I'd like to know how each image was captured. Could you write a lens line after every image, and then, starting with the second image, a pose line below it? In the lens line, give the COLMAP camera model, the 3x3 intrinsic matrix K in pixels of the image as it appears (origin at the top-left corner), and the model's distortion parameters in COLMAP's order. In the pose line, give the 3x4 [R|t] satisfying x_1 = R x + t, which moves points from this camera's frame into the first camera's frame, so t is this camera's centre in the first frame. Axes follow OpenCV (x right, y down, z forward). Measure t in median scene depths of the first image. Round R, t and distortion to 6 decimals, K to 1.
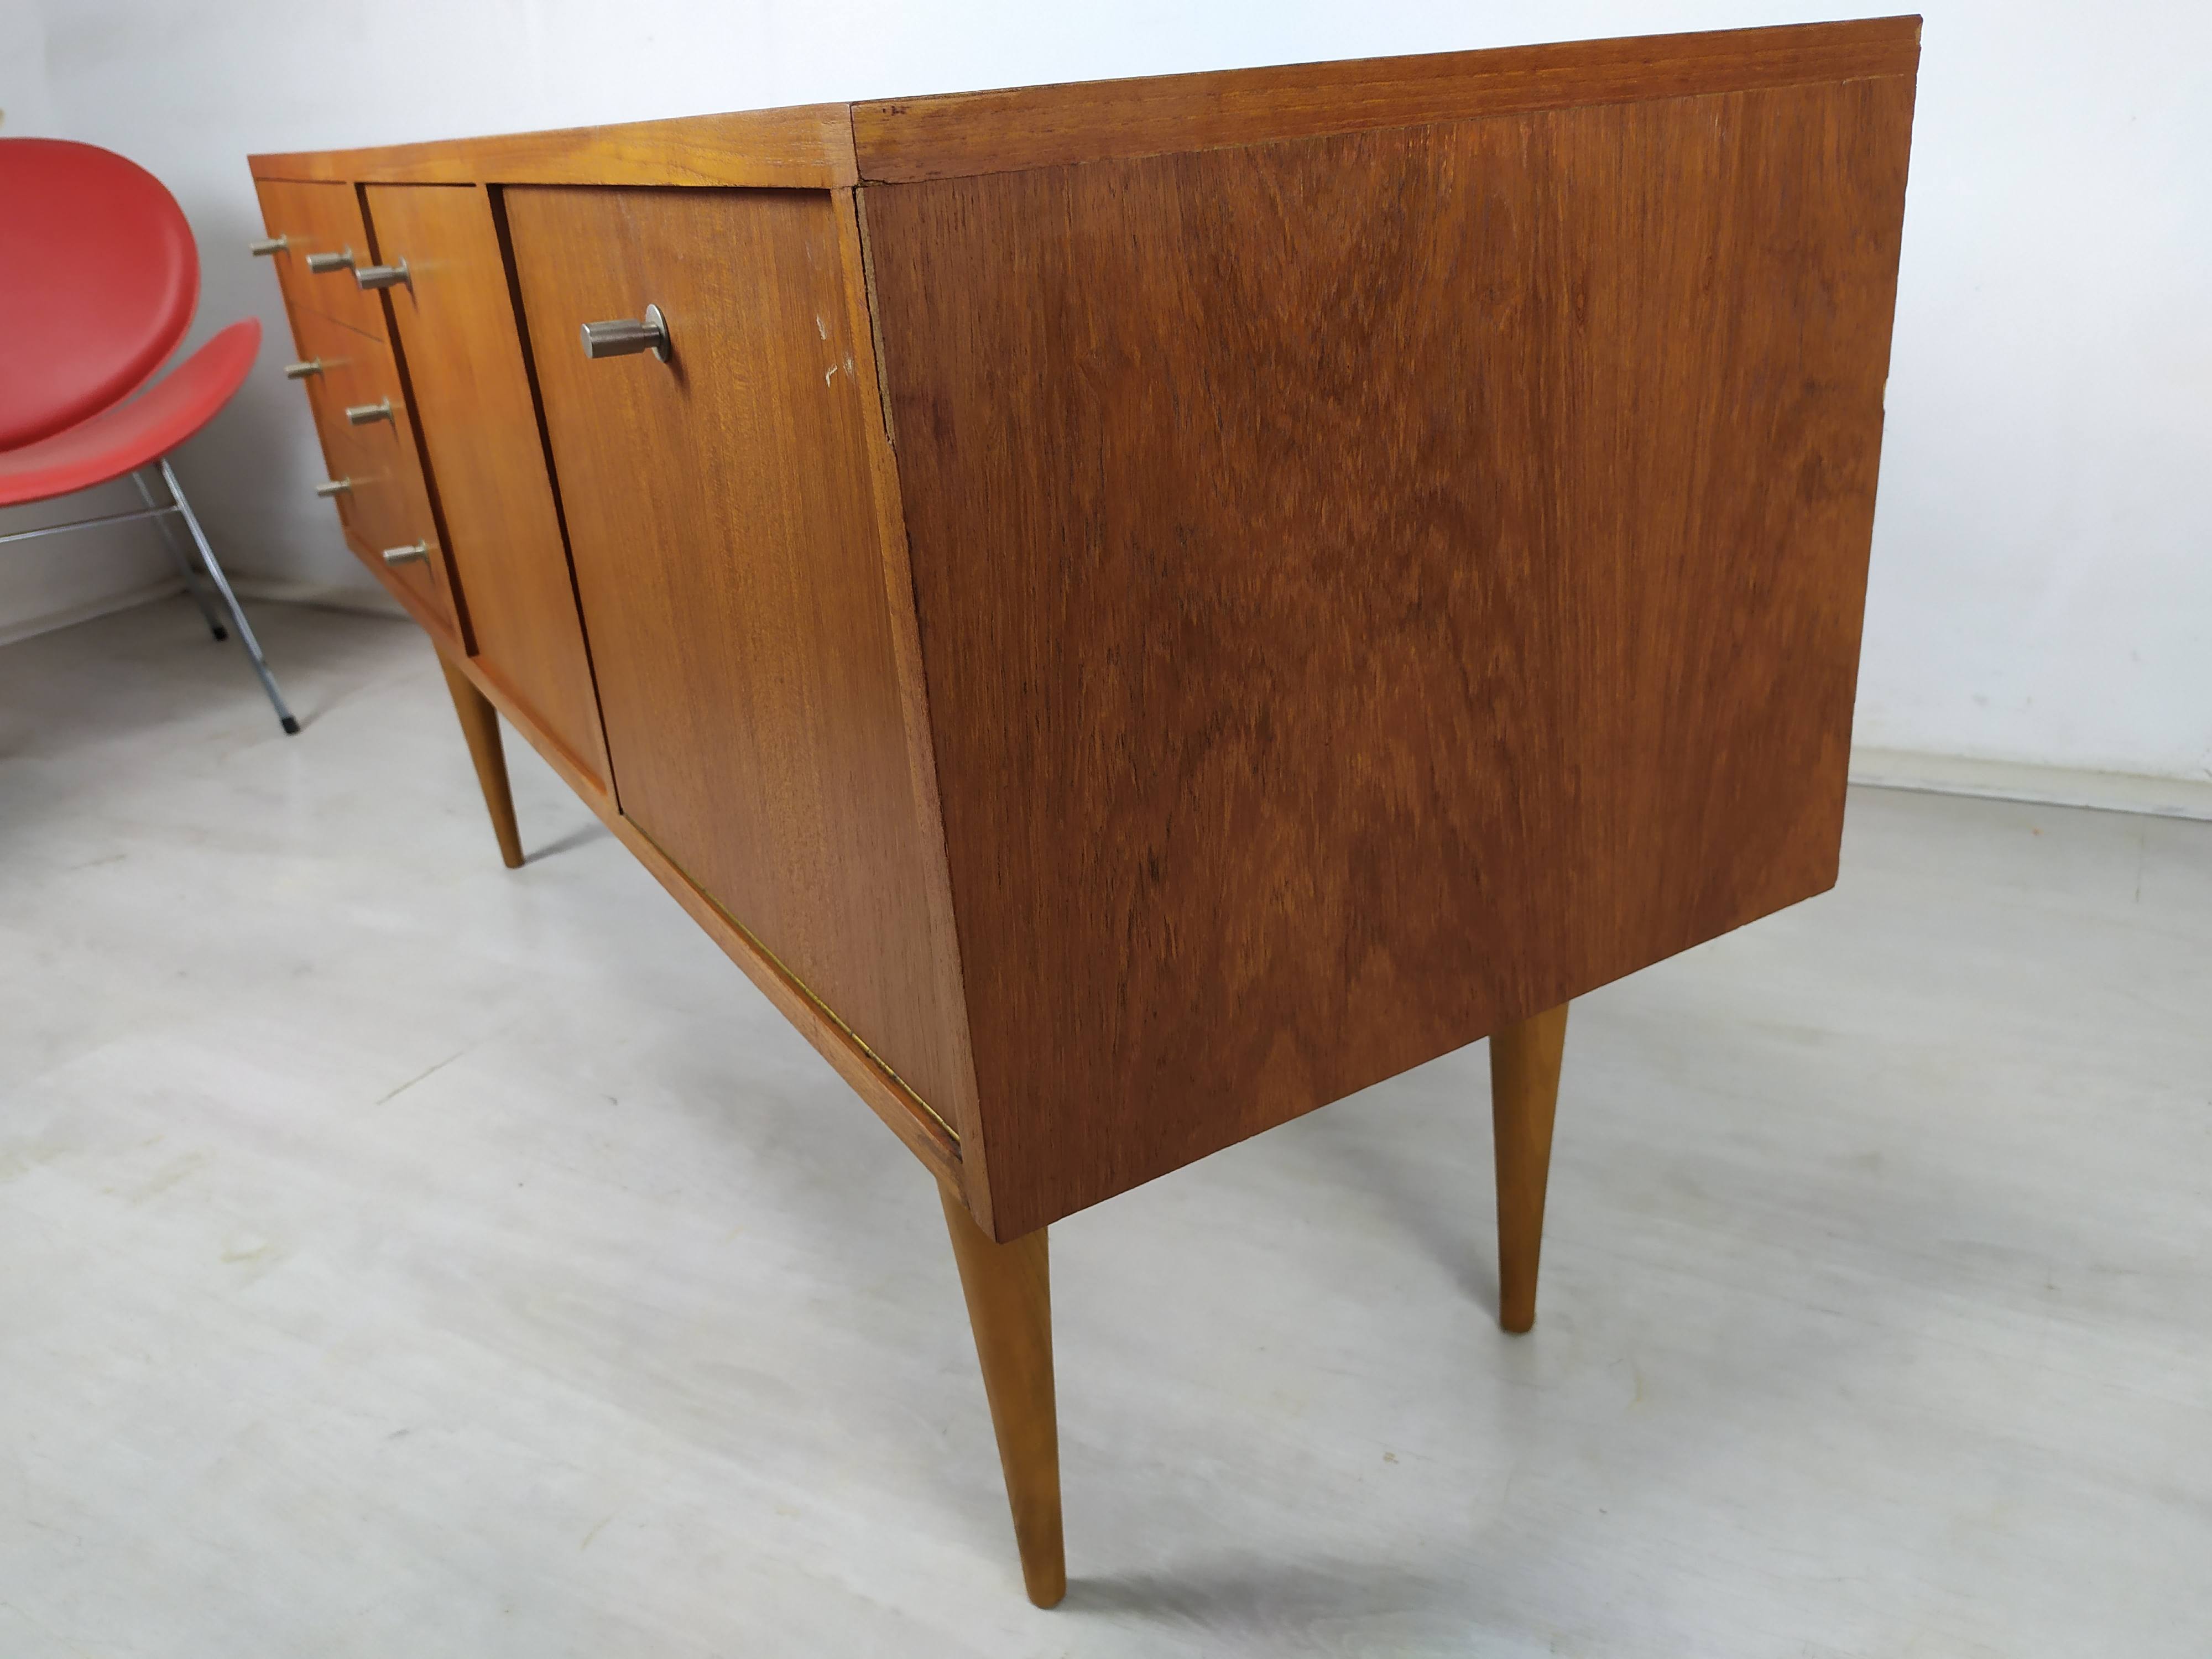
lens RADIAL K [[1699.5, 0, 1107.5], [0, 1699.5, 828.1], [0, 0, 1]] dist [0.049750, -0.077349]
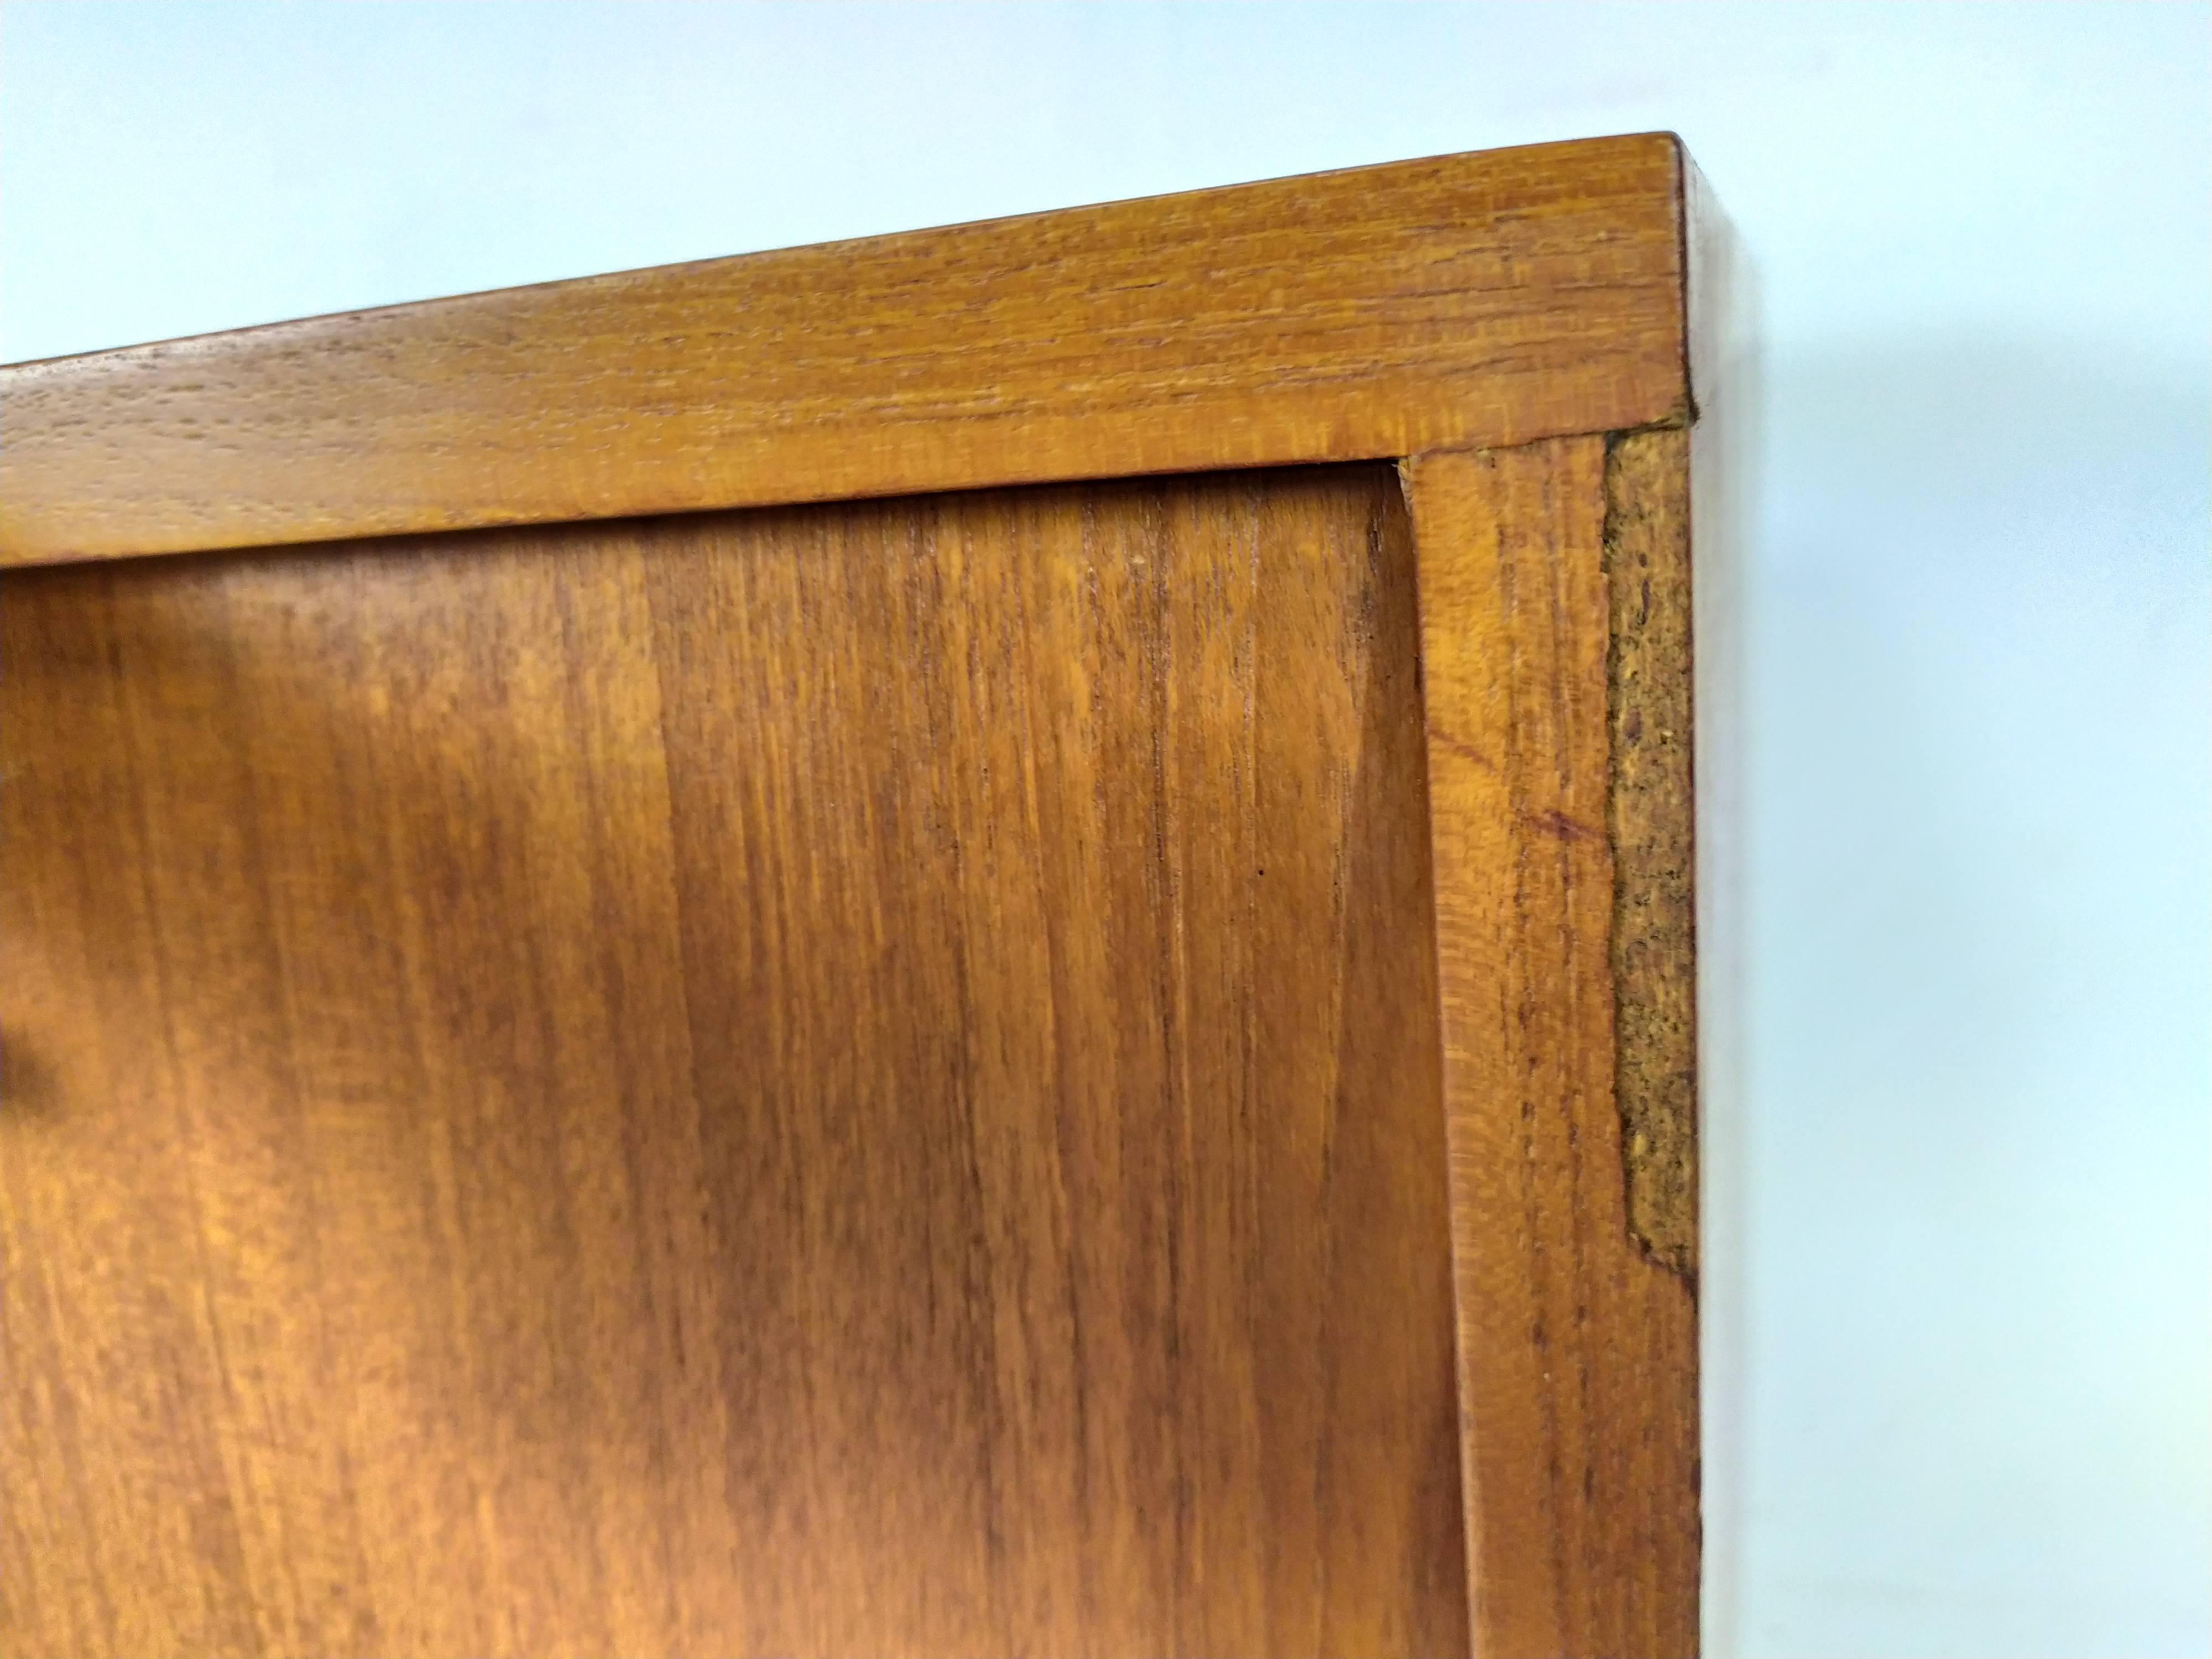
lens RADIAL K [[1686.0, 0, 1109.5], [0, 1686.0, 833.1], [0, 0, 1]] dist [-0.005132, -0.007594]
pose [[0.768633, -0.162006, 0.618836, -0.207771], [0.287590, 0.951637, -0.108074, -0.164498], [-0.571398, 0.261040, 0.778050, 0.455665]]
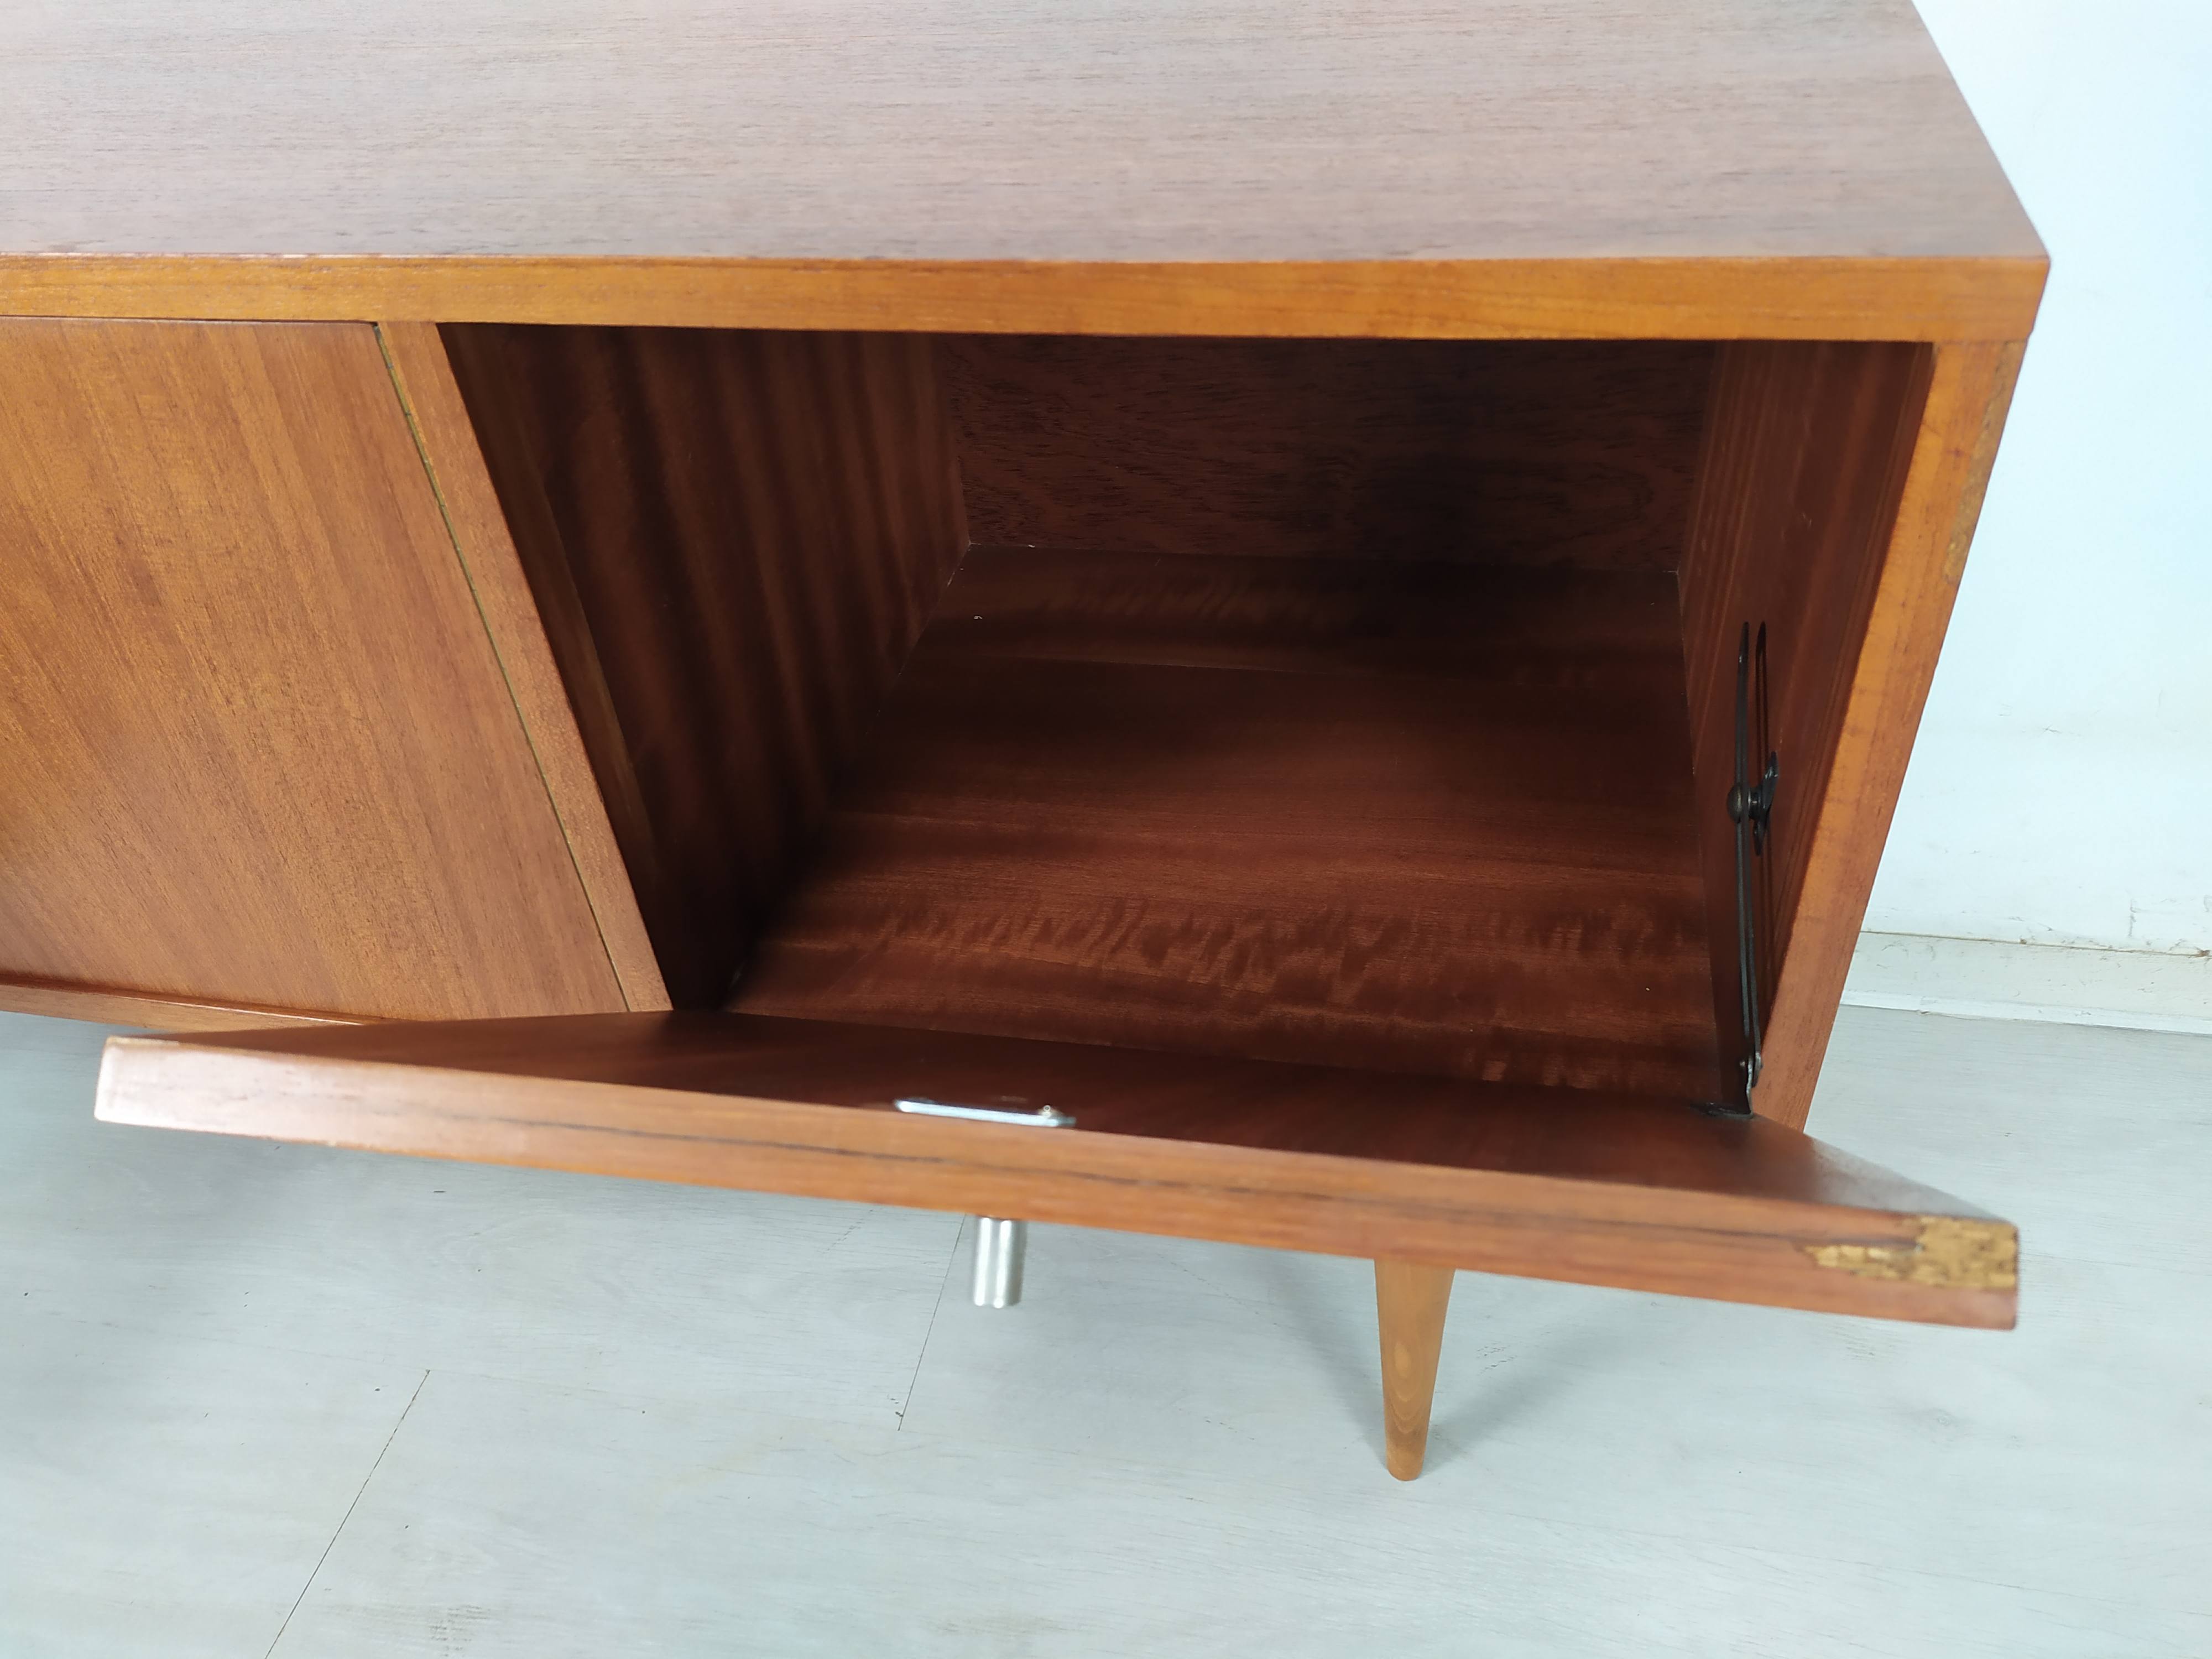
lens RADIAL K [[1643.5, 0, 1124.6], [0, 1643.5, 836.8], [0, 0, 1]] dist [0.058630, -0.075186]
pose [[0.683722, -0.444033, 0.579102, -0.591033], [0.309207, 0.895091, 0.321253, -0.304360], [-0.660996, -0.040586, 0.749291, 0.339077]]
